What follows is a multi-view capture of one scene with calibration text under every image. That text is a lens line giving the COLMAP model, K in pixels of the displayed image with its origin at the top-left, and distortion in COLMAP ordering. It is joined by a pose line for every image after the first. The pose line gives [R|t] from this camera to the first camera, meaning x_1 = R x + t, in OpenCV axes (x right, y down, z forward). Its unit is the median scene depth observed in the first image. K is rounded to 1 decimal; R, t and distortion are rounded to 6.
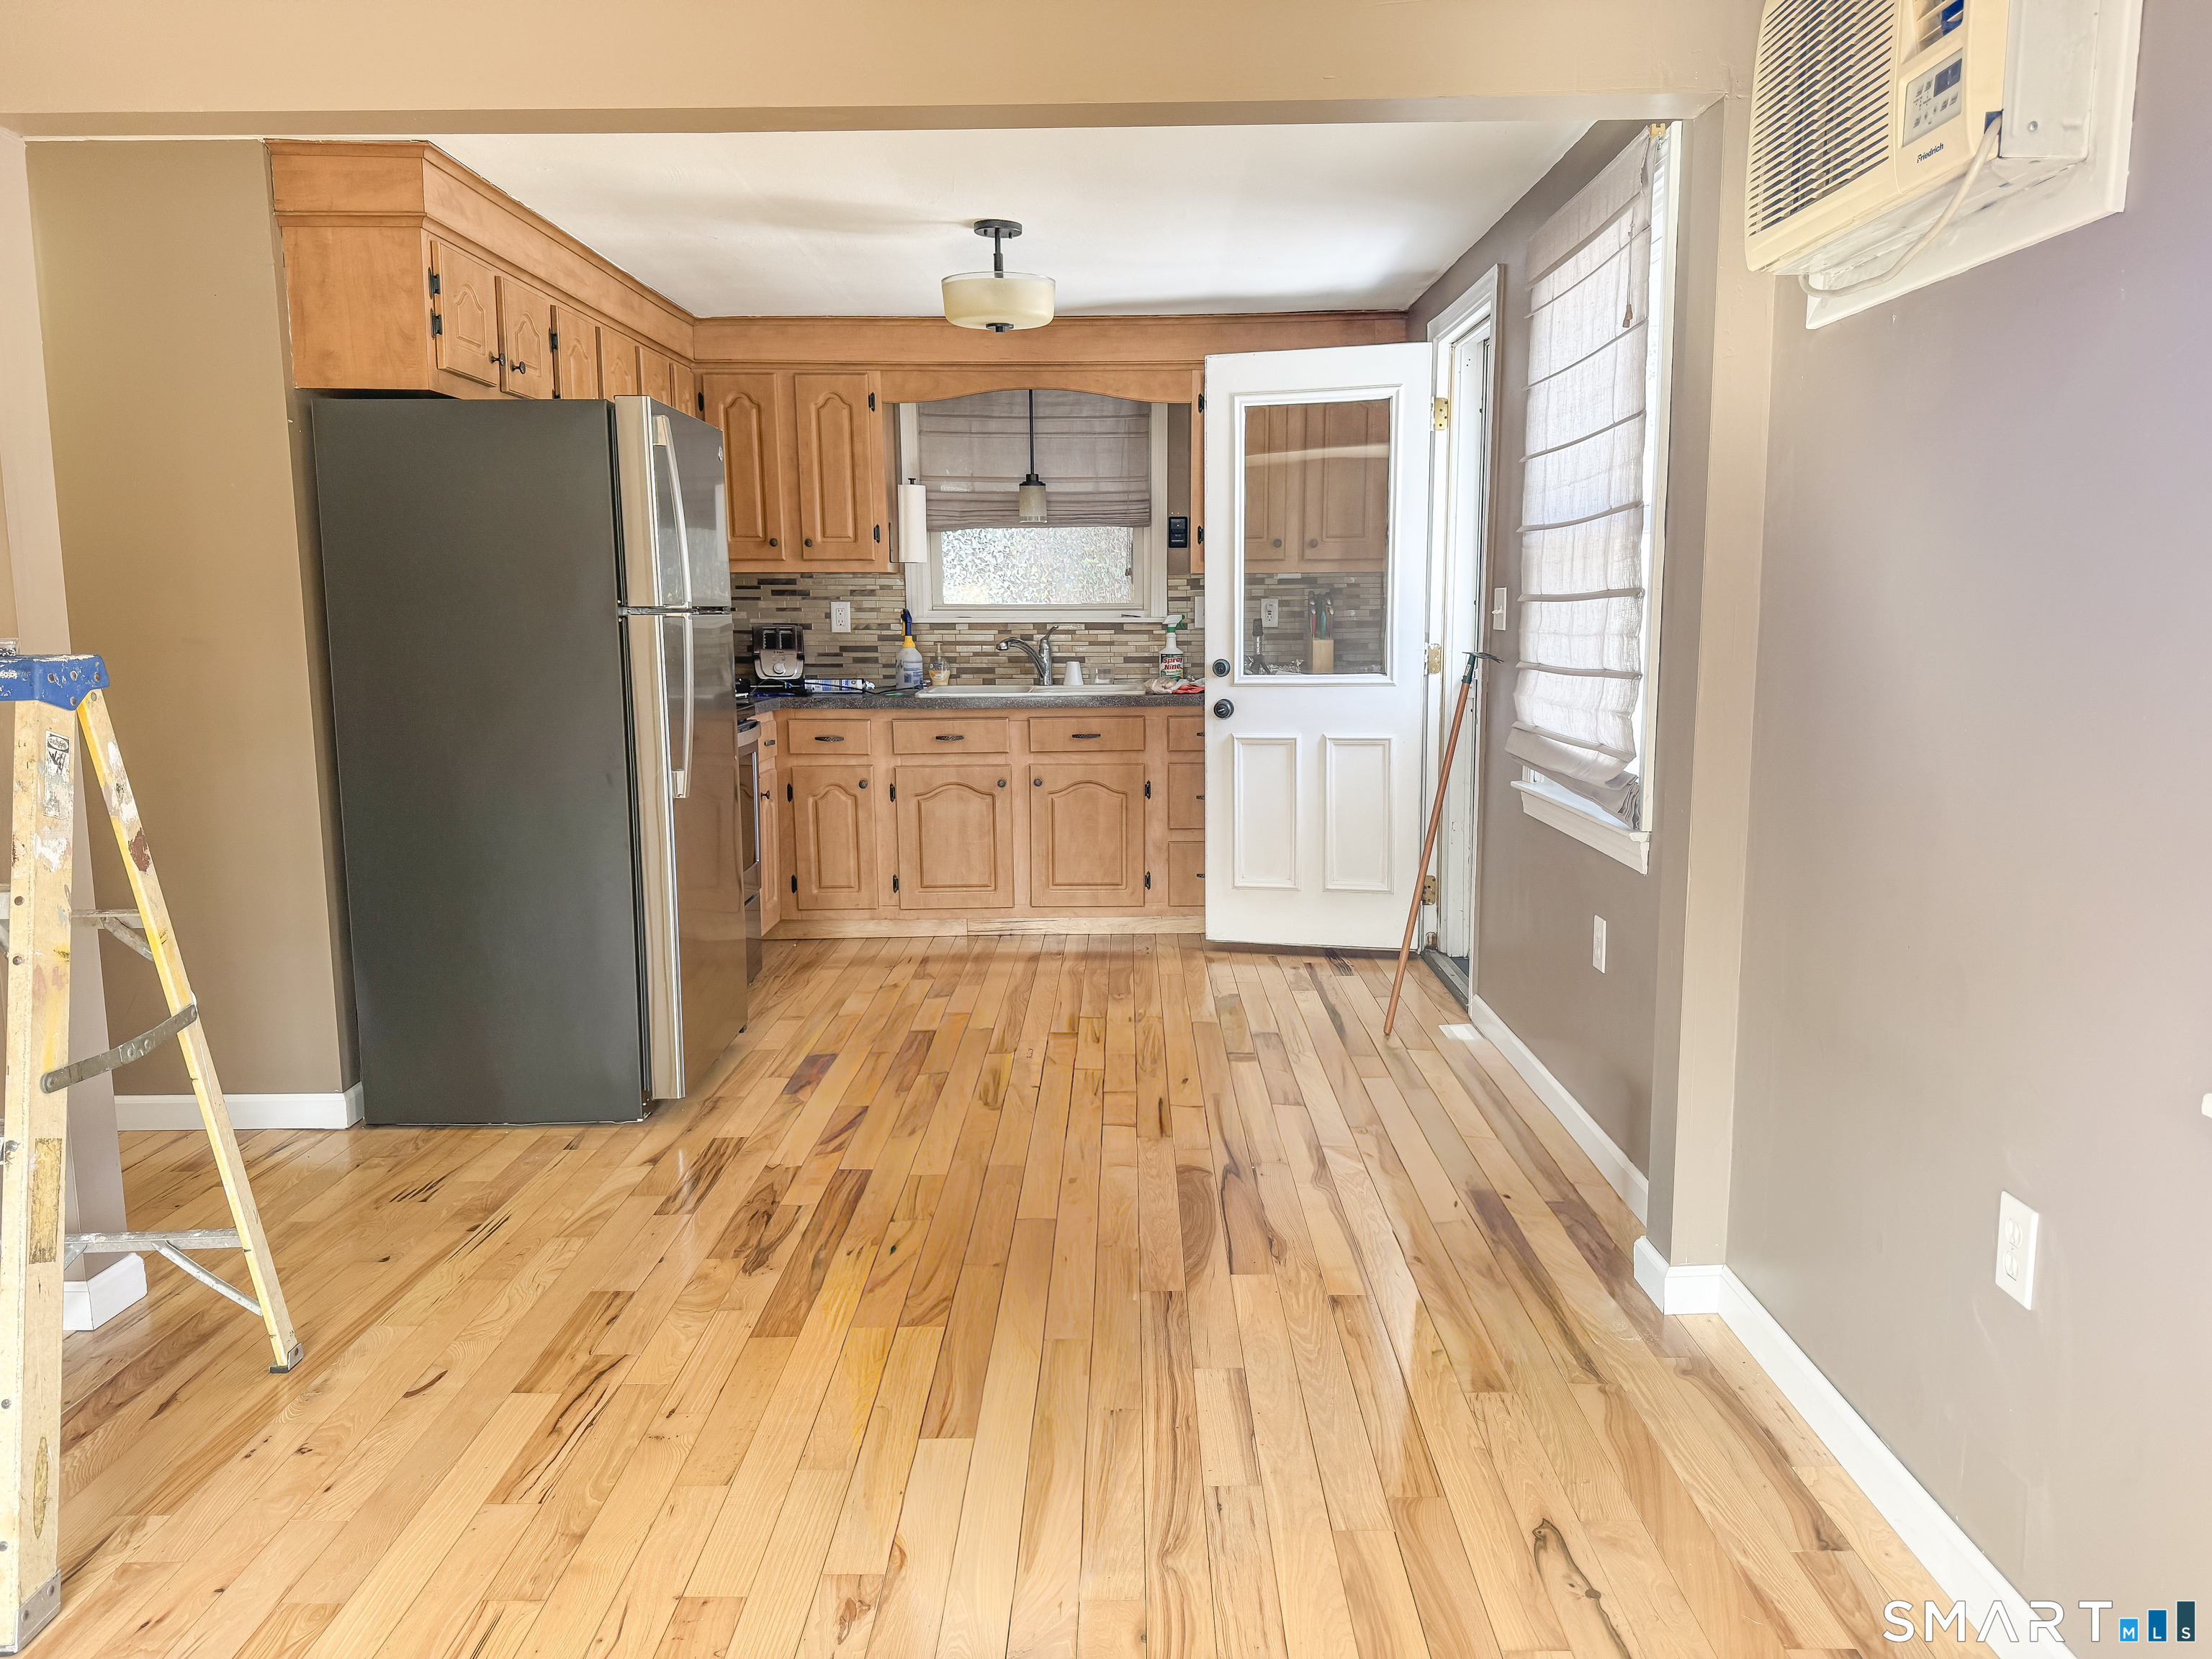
lens RADIAL K [[1548.9, 0, 1115.8], [0, 1548.9, 833.5], [0, 0, 1]] dist [0.058786, -0.076707]
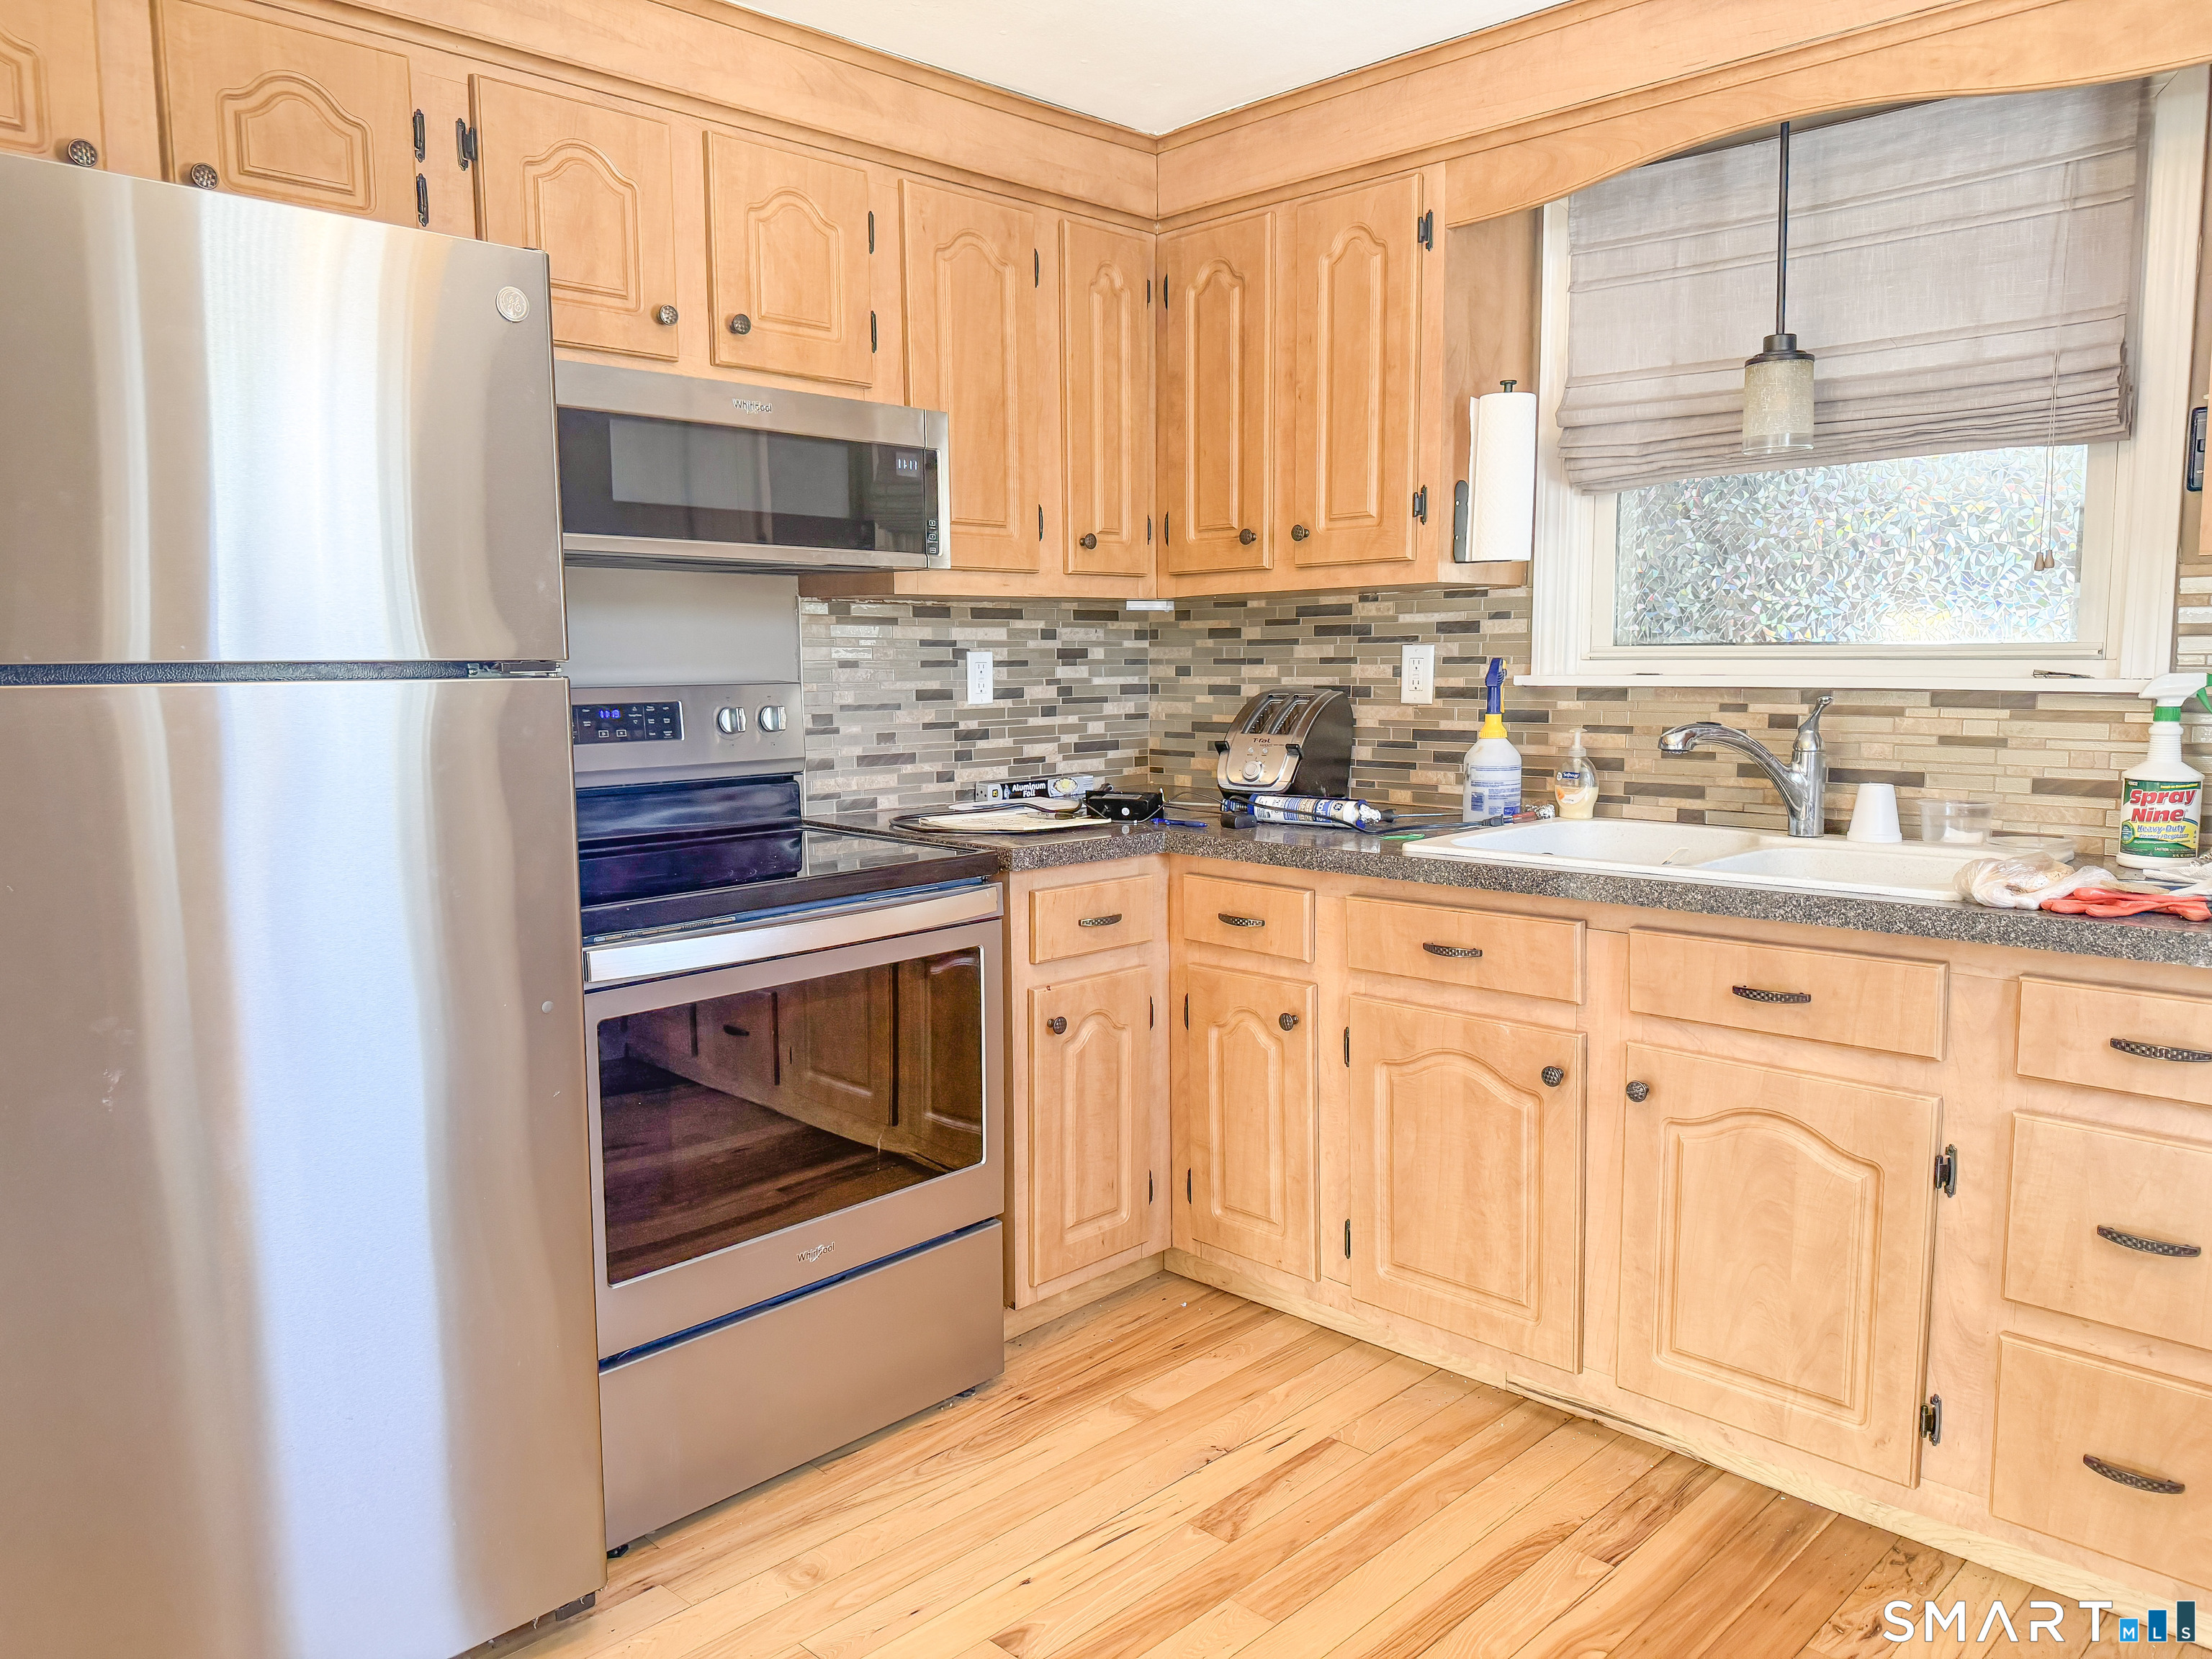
lens RADIAL K [[1548.9, 0, 1090.2], [0, 1548.9, 836.2], [0, 0, 1]] dist [0.058786, -0.076707]
pose [[0.713116, 0.080058, -0.696460, 0.119487], [-0.097537, 0.995126, 0.014520, -0.087160], [0.694228, 0.057576, 0.717448, 0.587147]]
